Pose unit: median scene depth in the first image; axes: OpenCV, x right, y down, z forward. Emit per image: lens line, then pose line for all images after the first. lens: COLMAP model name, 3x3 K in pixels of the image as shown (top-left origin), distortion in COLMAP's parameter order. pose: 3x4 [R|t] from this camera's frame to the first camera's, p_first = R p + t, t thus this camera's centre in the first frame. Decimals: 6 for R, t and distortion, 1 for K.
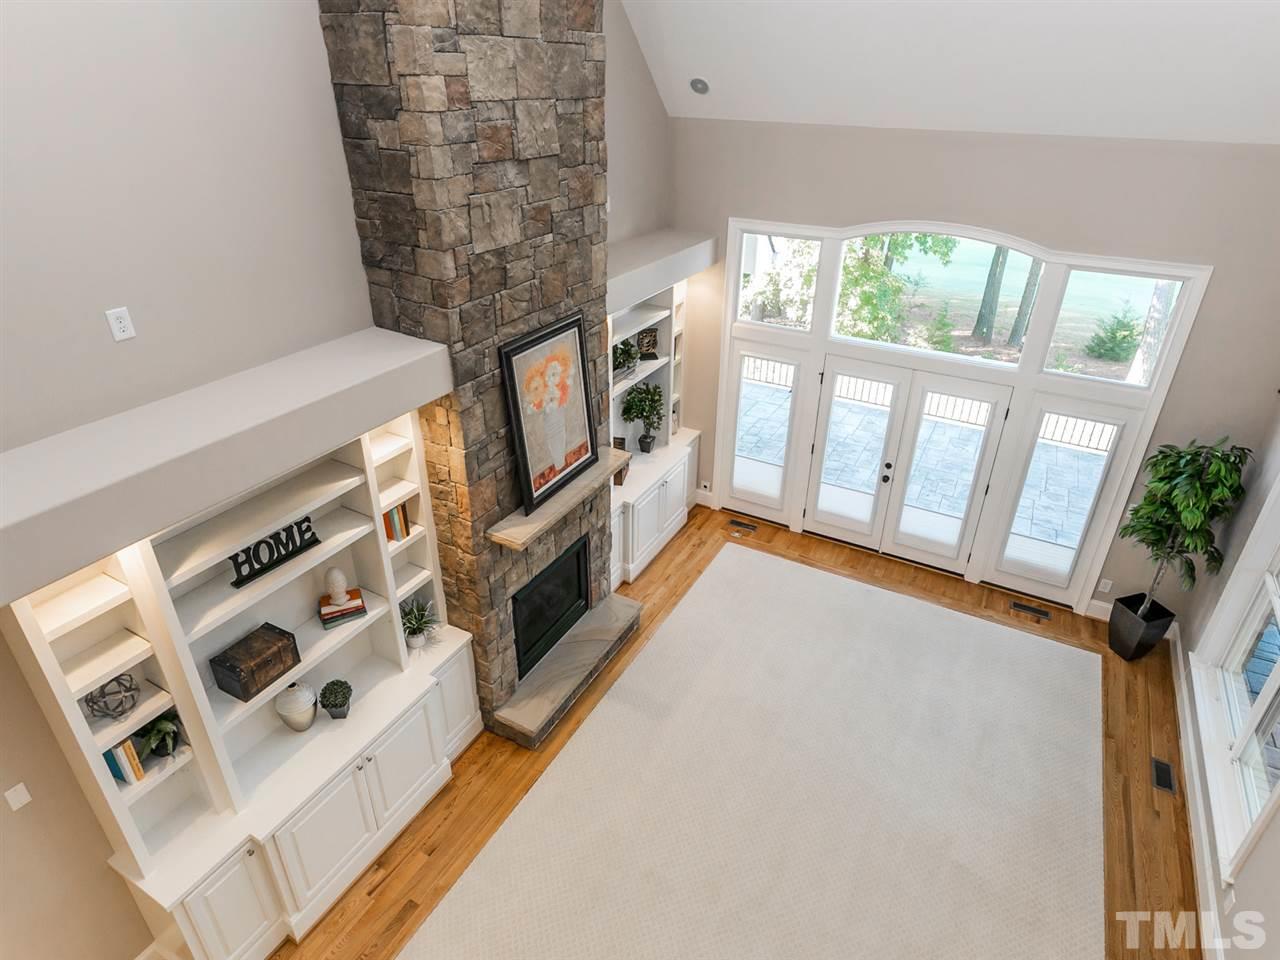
lens RADIAL K [[744.1, 0, 633.0], [0, 744.1, 473.2], [0, 0, 1]] dist [-0.042159, -0.008265]
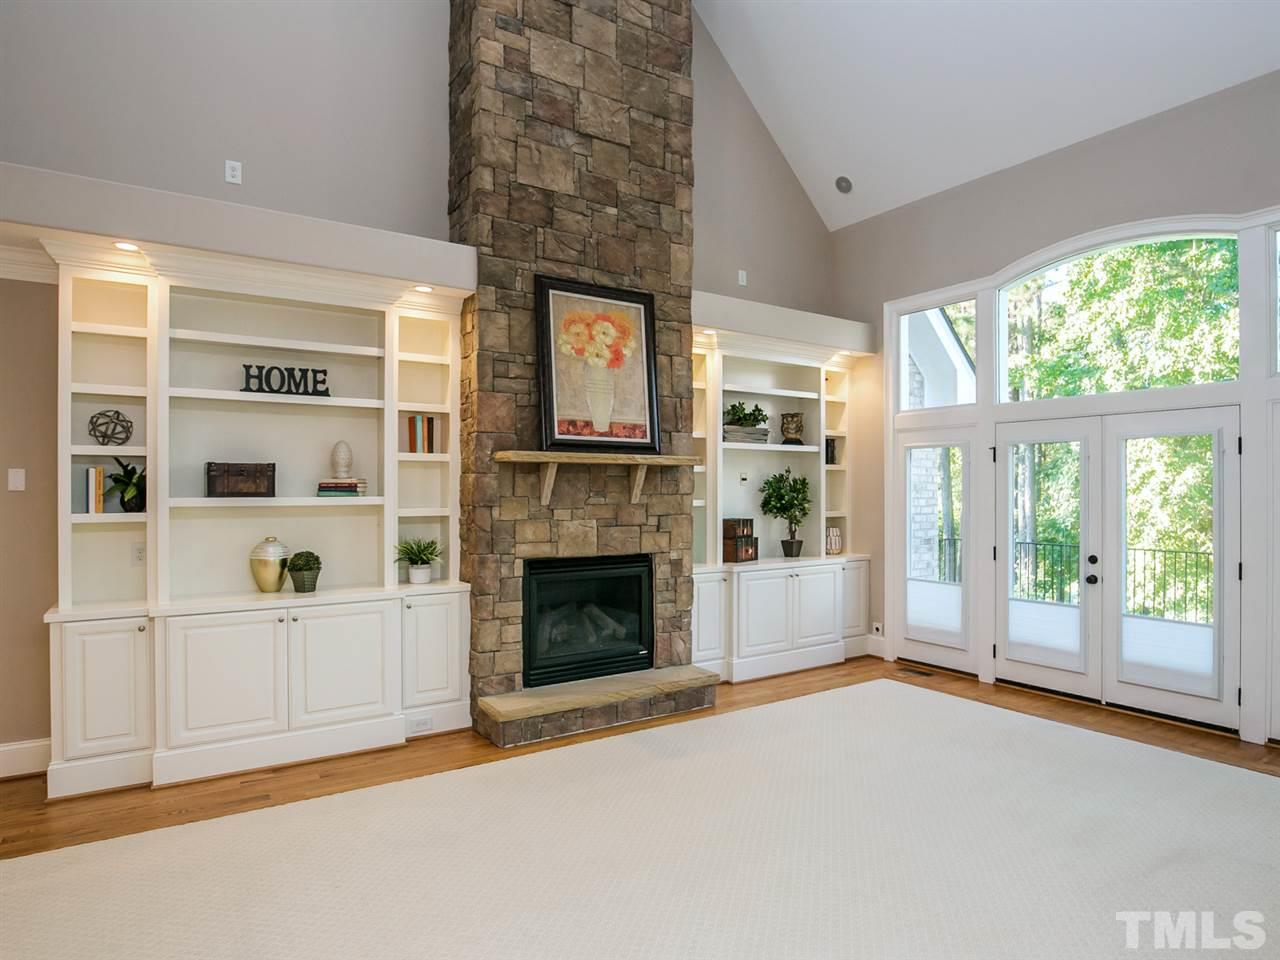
lens RADIAL K [[744.1, 0, 638.8], [0, 744.1, 484.4], [0, 0, 1]] dist [-0.042159, -0.008265]
pose [[0.879878, 0.000716, -0.475198, 0.457035], [-0.231498, 0.873958, -0.427324, 0.515549], [0.414997, 0.486001, 0.769143, 0.366729]]
